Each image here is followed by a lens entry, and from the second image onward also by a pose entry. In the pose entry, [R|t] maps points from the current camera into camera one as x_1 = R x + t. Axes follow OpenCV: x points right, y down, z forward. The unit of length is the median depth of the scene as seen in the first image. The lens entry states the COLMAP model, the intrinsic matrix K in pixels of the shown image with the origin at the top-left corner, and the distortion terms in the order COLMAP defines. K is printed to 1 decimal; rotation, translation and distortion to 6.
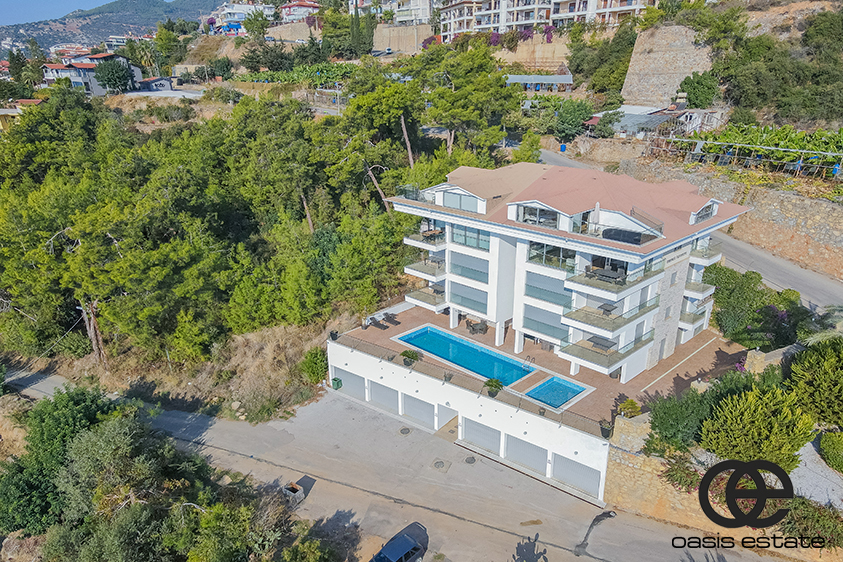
lens RADIAL K [[603.6, 0, 416.4], [0, 603.6, 278.1], [0, 0, 1]] dist [0.099529, 0.006021]
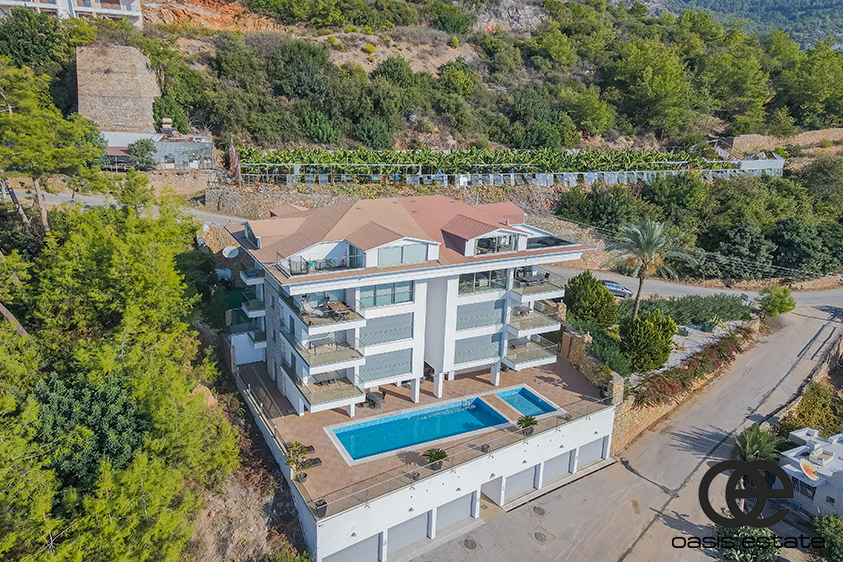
lens RADIAL K [[603.6, 0, 377.0], [0, 603.6, 273.8], [0, 0, 1]] dist [0.099529, 0.006021]
pose [[0.342853, -0.261404, 0.902286, -0.544519], [0.290626, 0.942896, 0.162737, -0.193660], [-0.893302, 0.206433, 0.399245, 0.558617]]
